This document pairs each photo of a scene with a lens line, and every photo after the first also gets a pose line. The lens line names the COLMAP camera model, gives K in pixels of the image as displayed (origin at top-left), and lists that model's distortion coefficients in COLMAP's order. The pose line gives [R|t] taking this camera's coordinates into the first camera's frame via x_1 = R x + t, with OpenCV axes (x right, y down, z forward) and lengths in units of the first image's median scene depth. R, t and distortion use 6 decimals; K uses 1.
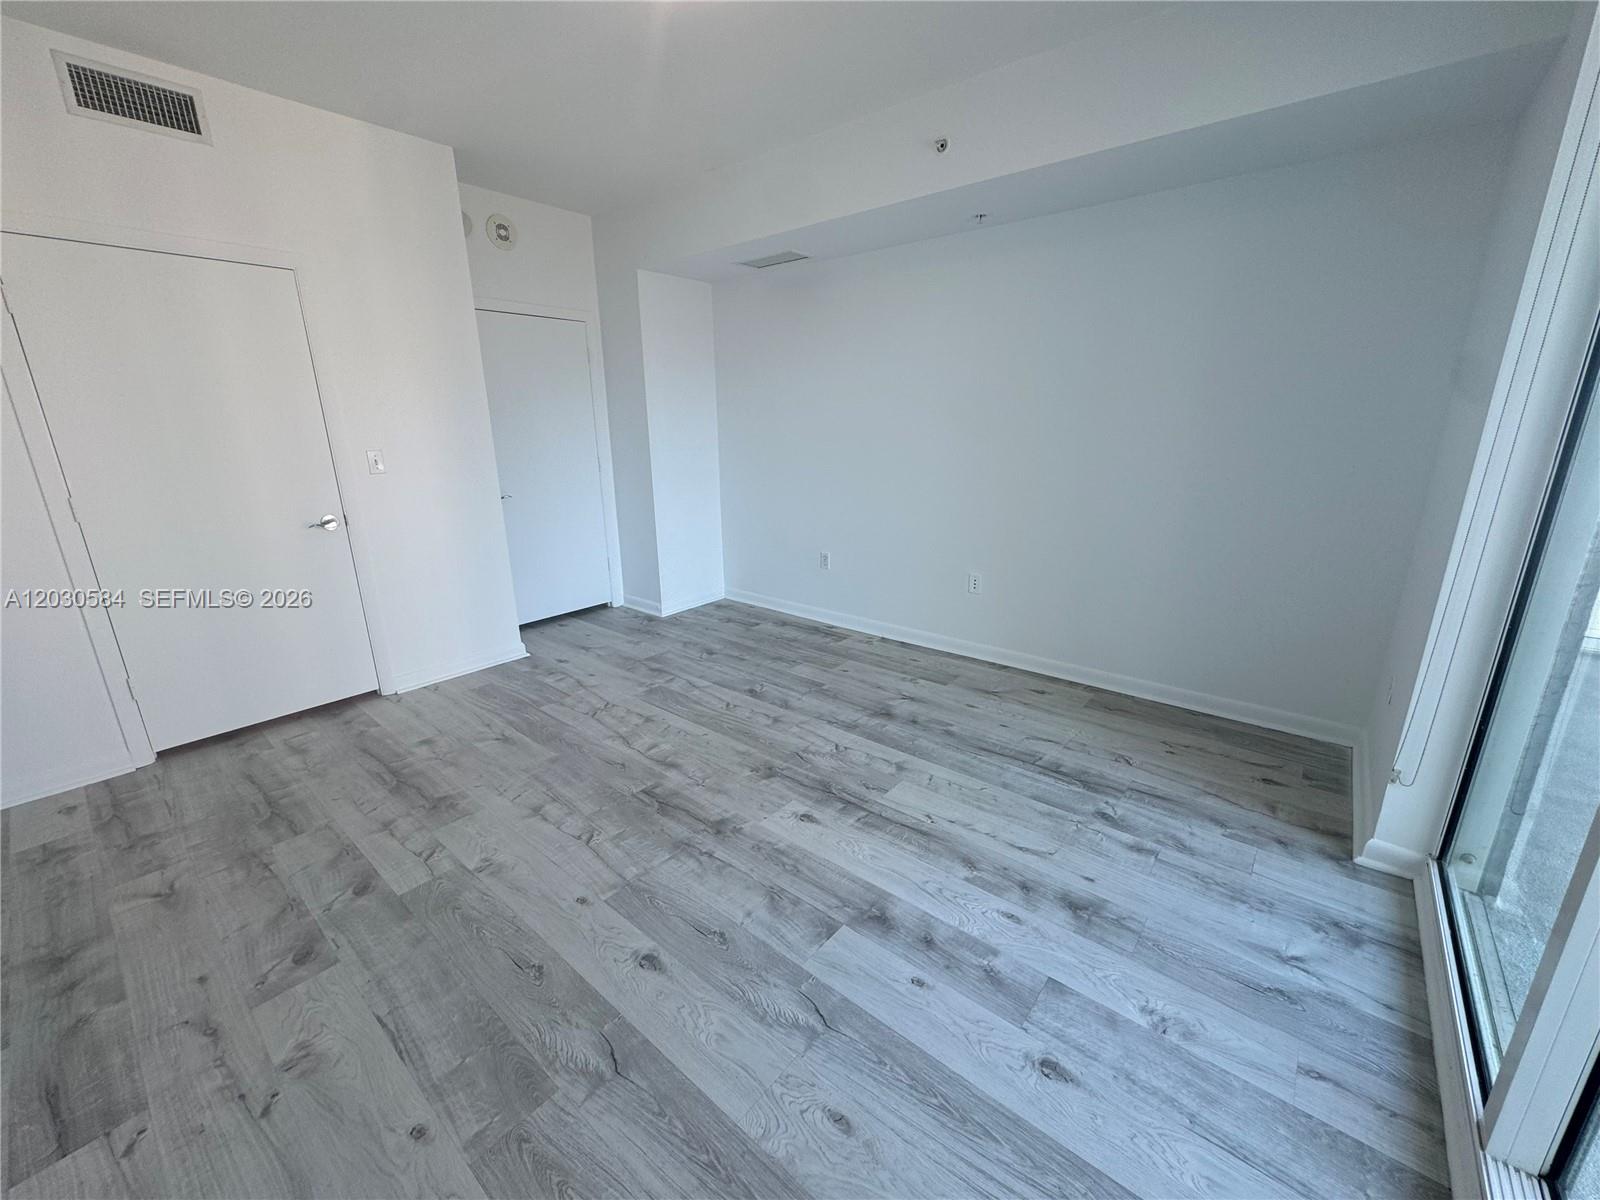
lens RADIAL K [[637.5, 0, 799.2], [0, 637.5, 598.4], [0, 0, 1]] dist [-0.002308, -0.000014]
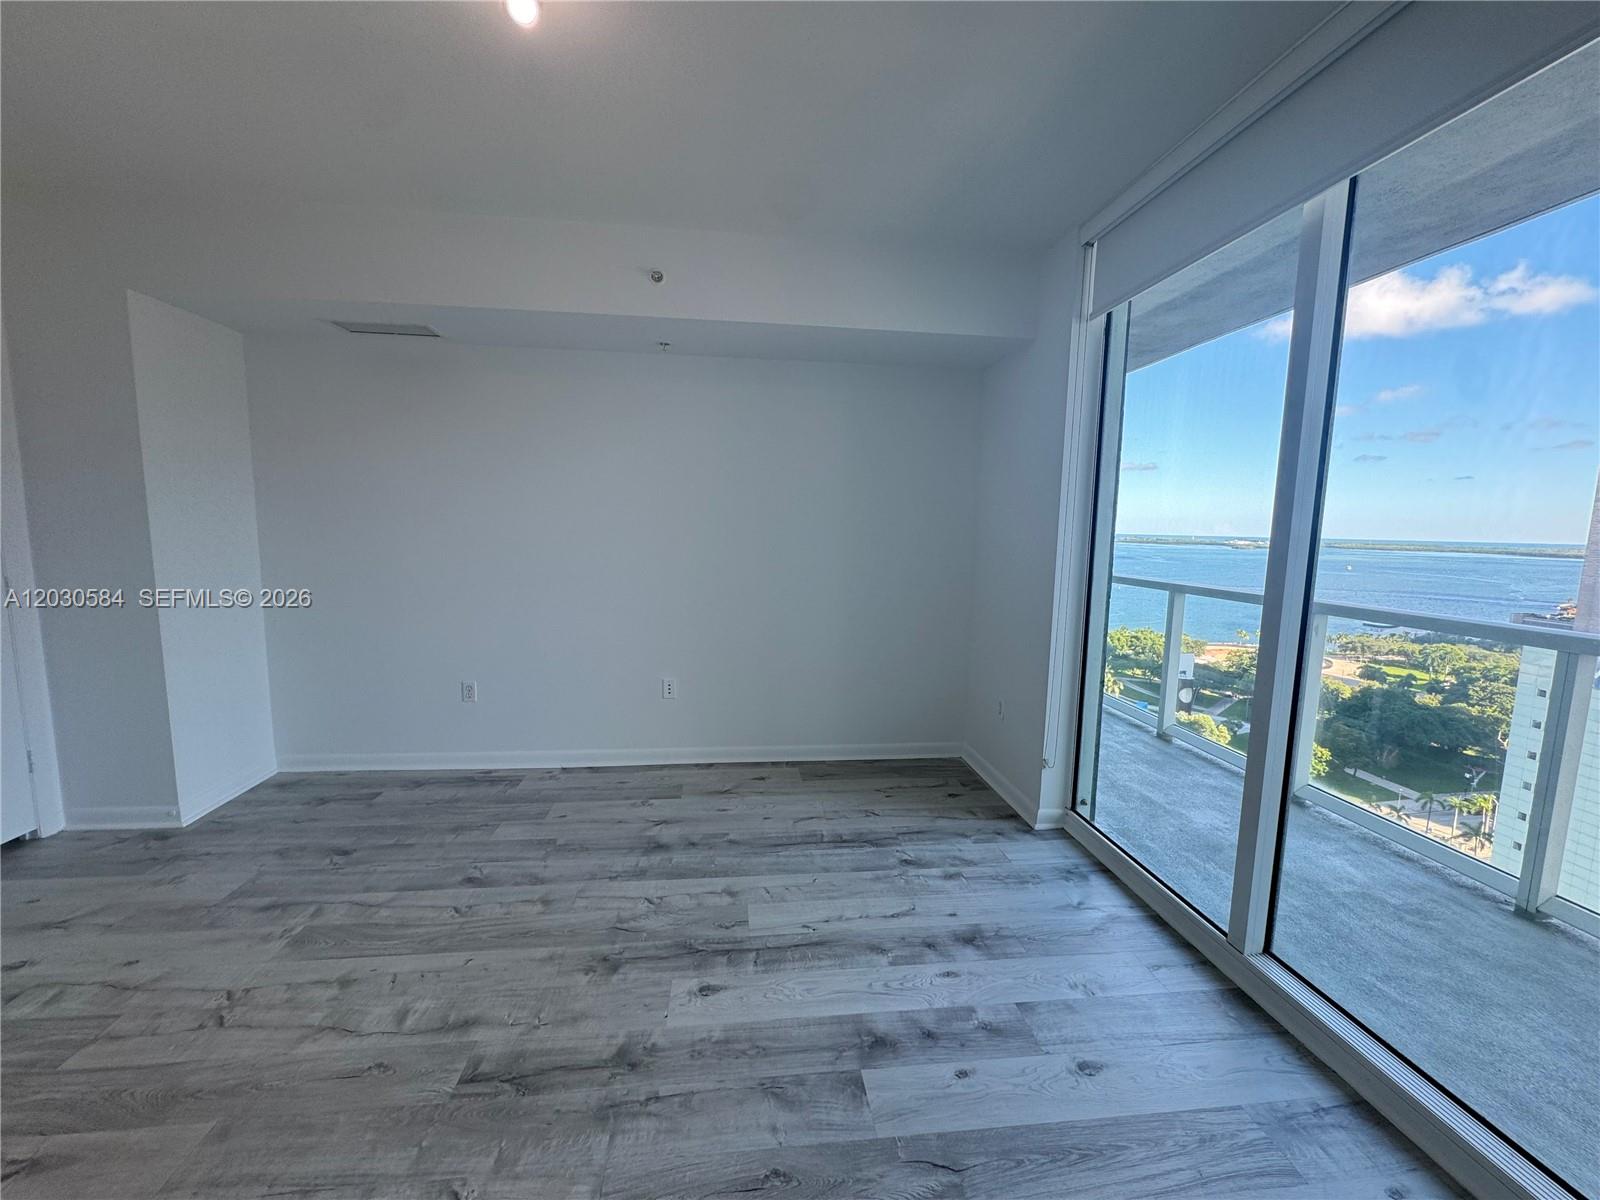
lens RADIAL K [[637.5, 0, 799.2], [0, 637.5, 598.4], [0, 0, 1]] dist [-0.002308, -0.000014]
pose [[0.690137, -0.059534, 0.721225, -0.430242], [0.169442, 0.982201, -0.081062, -0.068046], [-0.703562, 0.178150, 0.687941, 0.216752]]
